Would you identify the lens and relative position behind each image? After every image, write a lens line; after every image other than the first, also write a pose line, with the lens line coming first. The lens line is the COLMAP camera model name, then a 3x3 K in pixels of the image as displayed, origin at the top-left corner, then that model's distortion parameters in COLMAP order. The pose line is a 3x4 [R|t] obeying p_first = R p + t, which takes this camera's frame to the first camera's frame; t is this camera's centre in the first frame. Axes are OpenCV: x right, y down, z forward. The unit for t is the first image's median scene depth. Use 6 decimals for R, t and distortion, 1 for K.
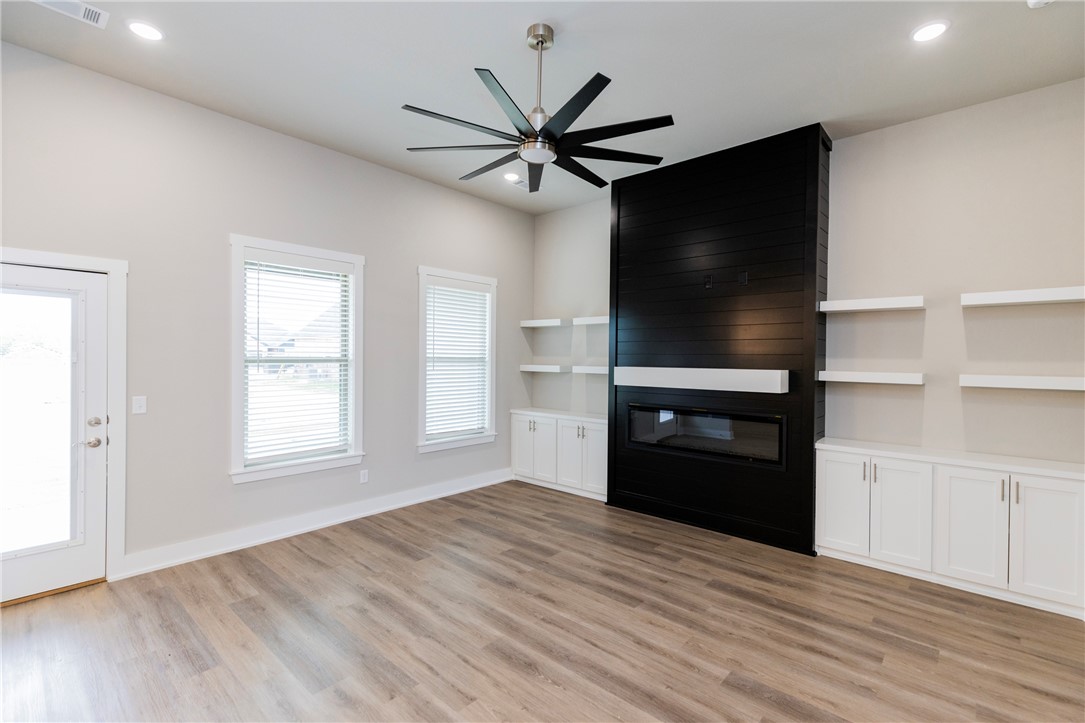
lens RADIAL K [[492.0, 0, 560.8], [0, 492.0, 360.9], [0, 0, 1]] dist [0.012777, -0.000224]
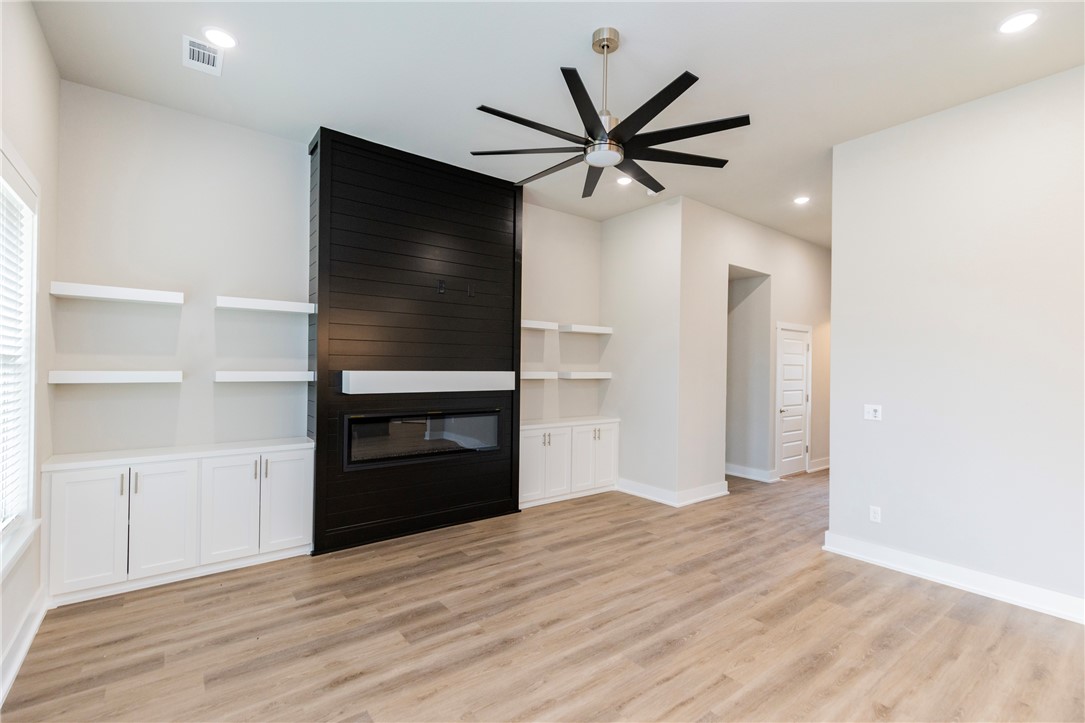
lens RADIAL K [[489.7, 0, 551.2], [0, 489.7, 362.7], [0, 0, 1]] dist [0.014201, 0.000107]
pose [[0.191886, -0.003262, 0.981412, -0.759447], [-0.007299, 0.999962, 0.004751, -0.010091], [-0.981390, -0.008075, 0.191855, 0.670495]]
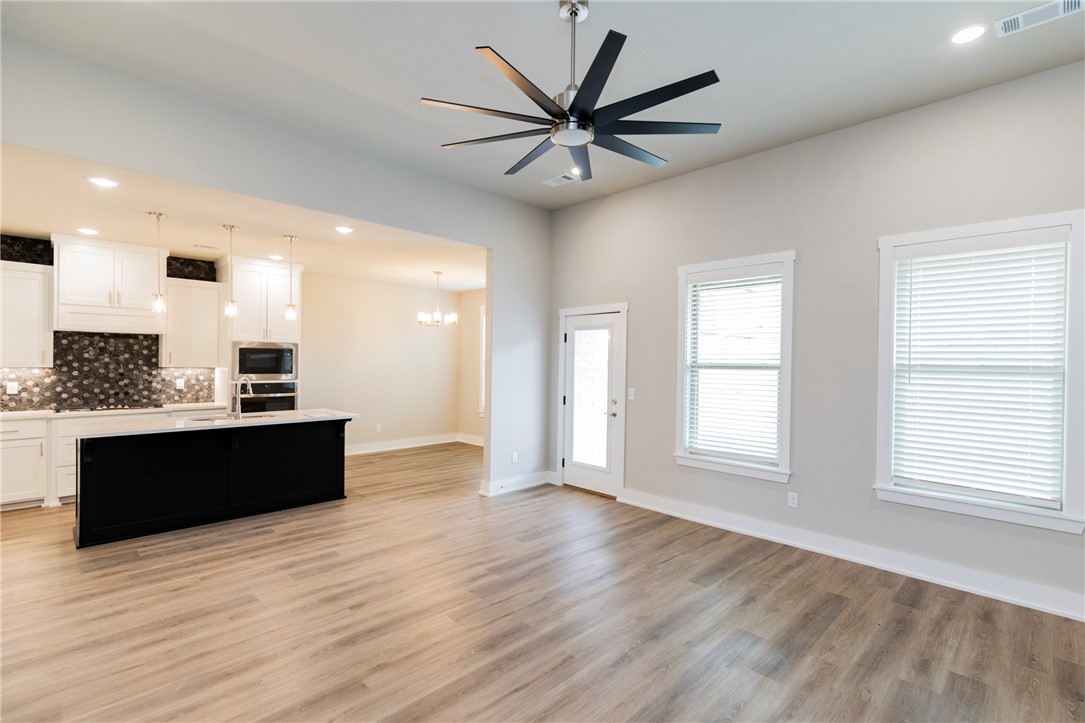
lens RADIAL K [[506.5, 0, 542.5], [0, 506.5, 361.5], [0, 0, 1]] dist [0.014603, 0.000066]
pose [[-0.084227, -0.005985, -0.996429, 0.657658], [-0.017000, 0.999845, -0.004569, -0.000667], [0.996302, 0.016554, -0.084315, 0.759290]]
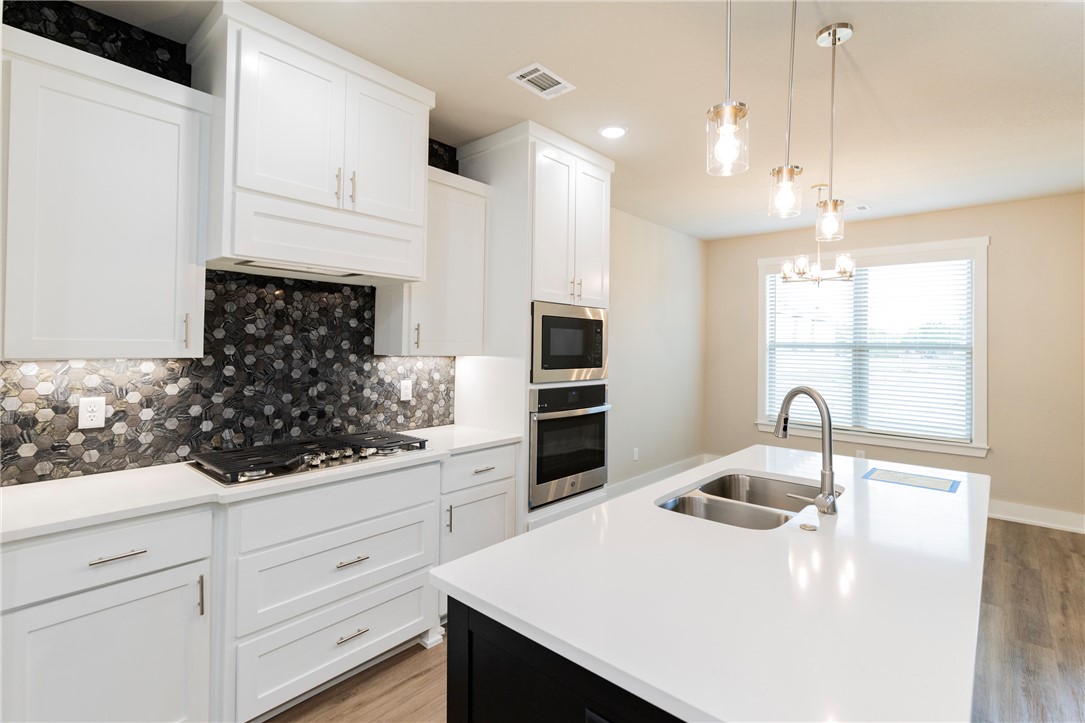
lens RADIAL K [[504.9, 0, 542.0], [0, 504.9, 336.0], [0, 0, 1]] dist [0.006600, 0.000041]
pose [[-0.017445, -0.026143, -0.999506, -0.104343], [-0.017467, 0.999514, -0.025838, 0.016637], [0.999695, 0.017007, -0.017893, -0.330354]]
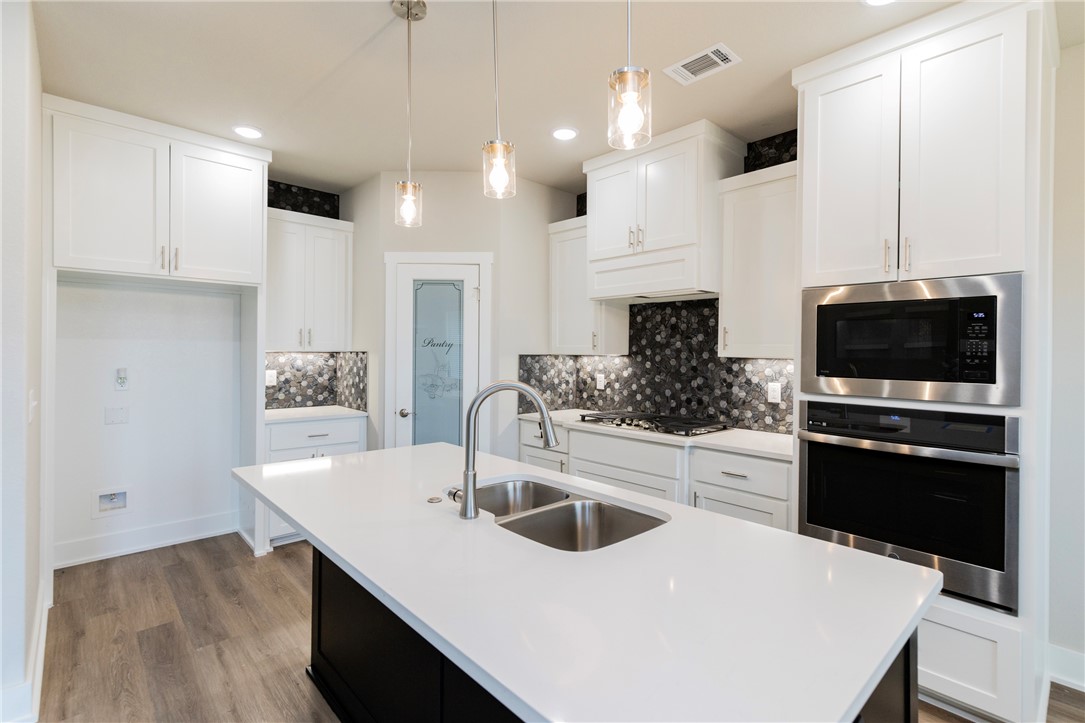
lens RADIAL K [[507.4, 0, 545.5], [0, 507.4, 352.0], [0, 0, 1]] dist [-0.001901, -0.000470]
pose [[-0.992480, -0.017226, 0.121193, -0.636732], [-0.016497, 0.999839, 0.007019, 0.020954], [-0.121294, 0.004967, -0.992604, 0.290867]]
